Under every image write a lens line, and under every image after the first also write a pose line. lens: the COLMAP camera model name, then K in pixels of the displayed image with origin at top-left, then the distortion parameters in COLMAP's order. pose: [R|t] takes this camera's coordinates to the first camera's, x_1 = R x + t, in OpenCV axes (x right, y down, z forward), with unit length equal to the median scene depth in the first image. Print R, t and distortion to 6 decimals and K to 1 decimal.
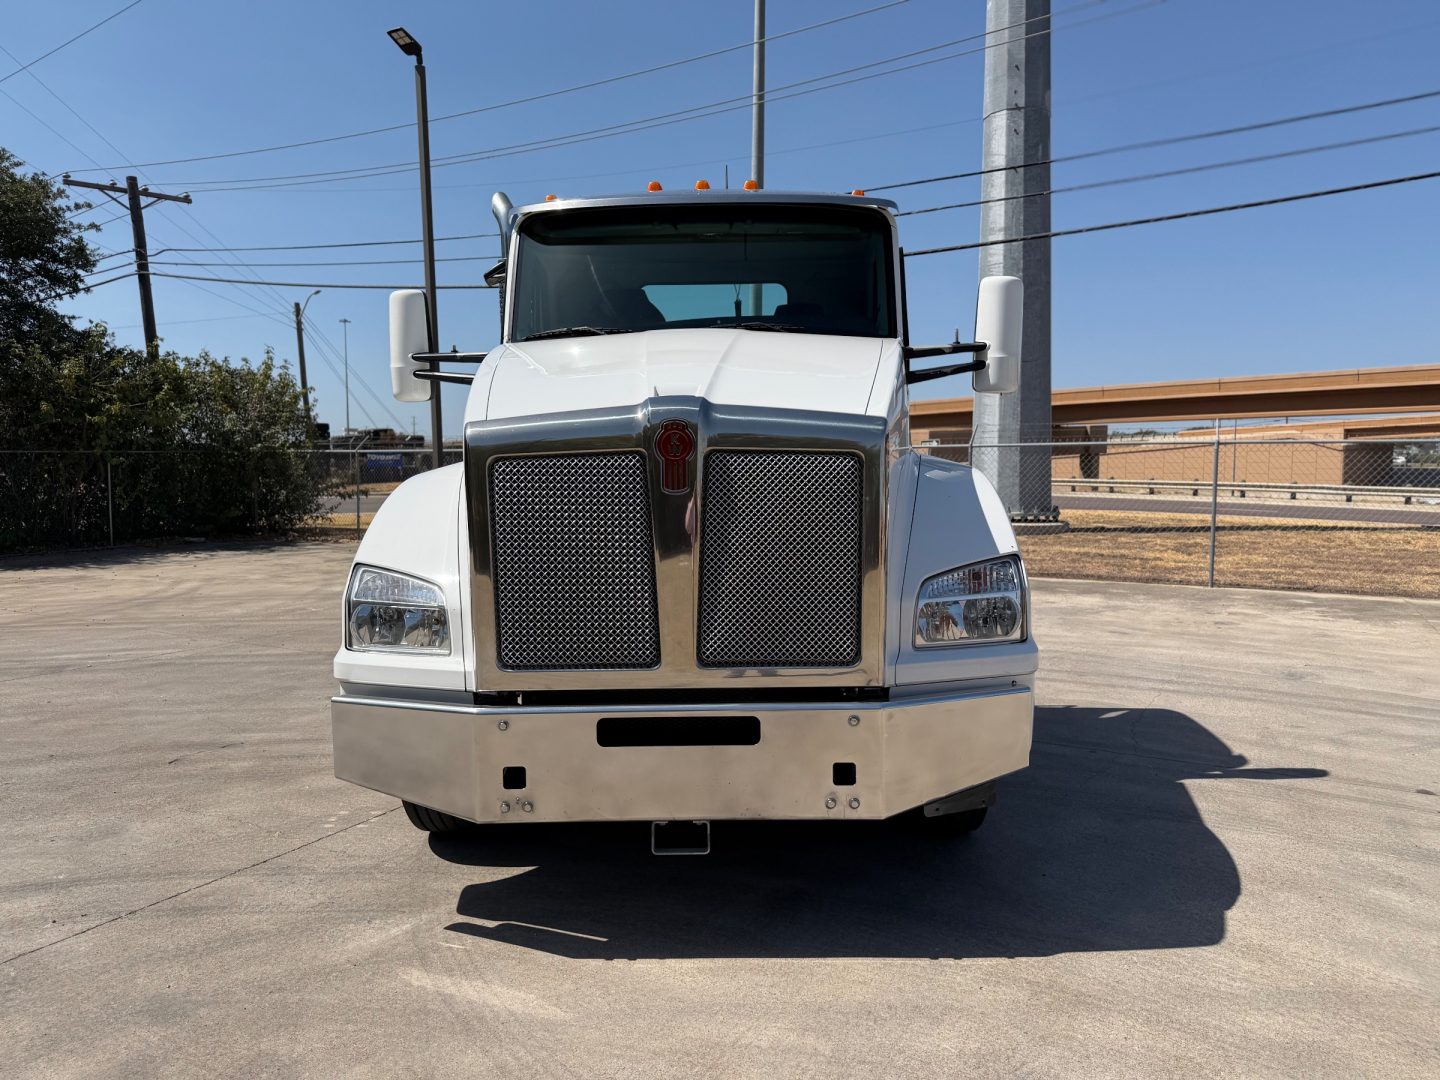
lens RADIAL K [[1052.0, 0, 737.5], [0, 1052.0, 546.1], [0, 0, 1]] dist [-0.006328, -0.010619]
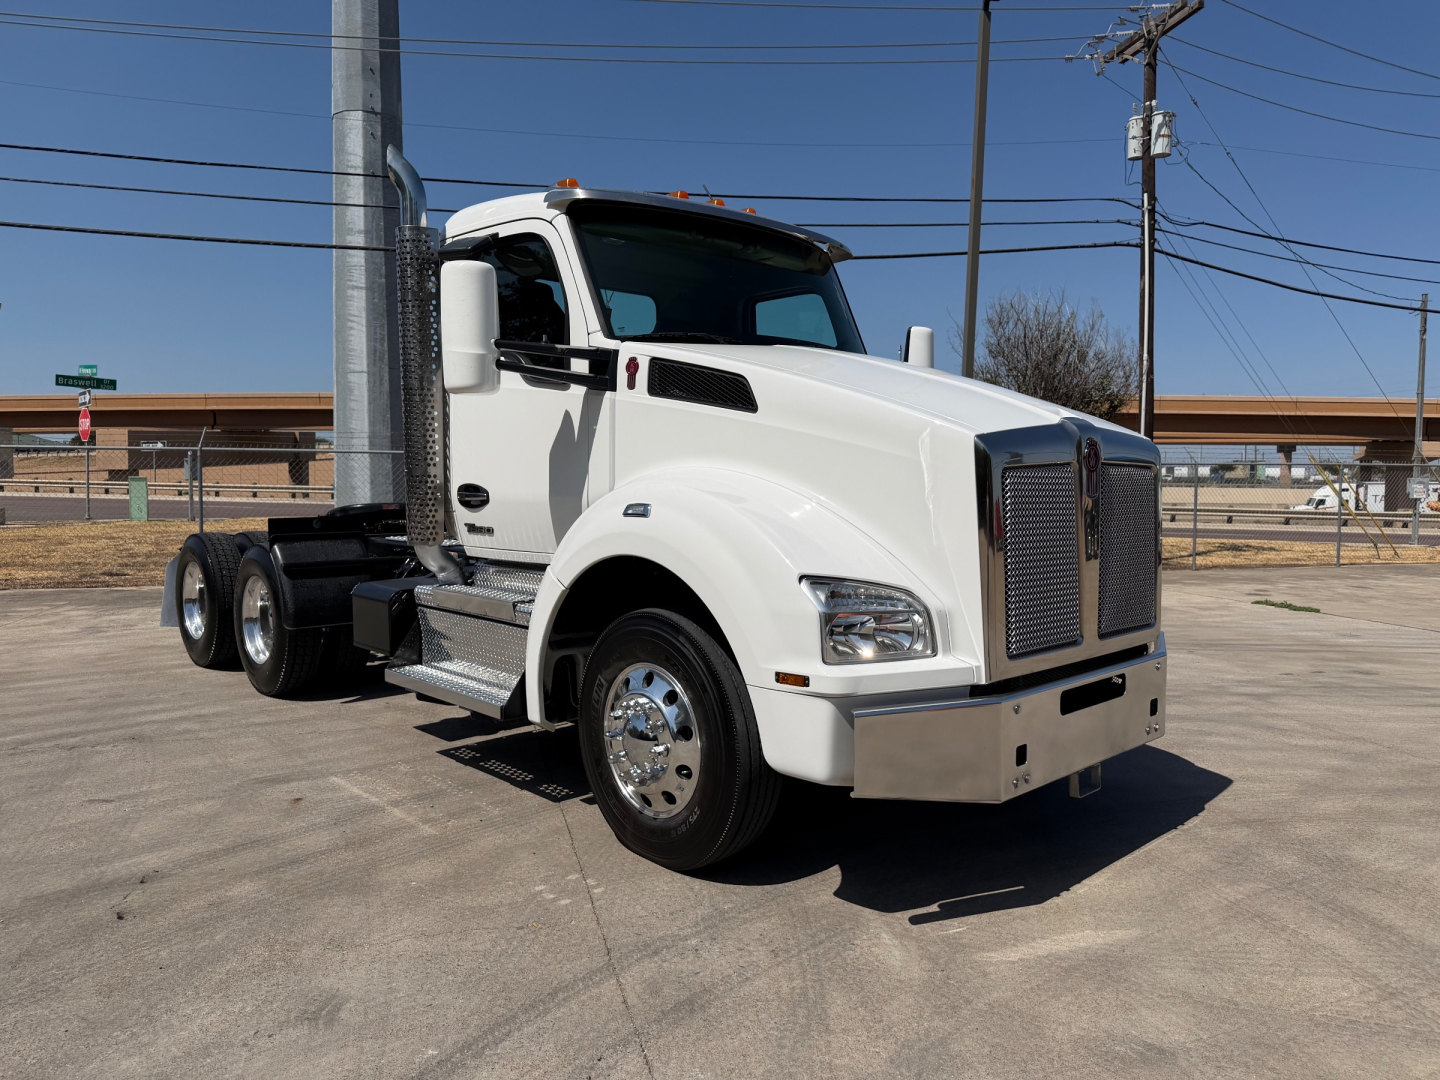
lens RADIAL K [[1024.9, 0, 783.1], [0, 1024.9, 537.3], [0, 0, 1]] dist [0.004950, -0.025669]
pose [[0.706036, -0.039705, 0.707062, -0.946720], [0.049276, 0.998762, 0.006882, -0.023328], [-0.706459, 0.029982, 0.707118, 0.331826]]
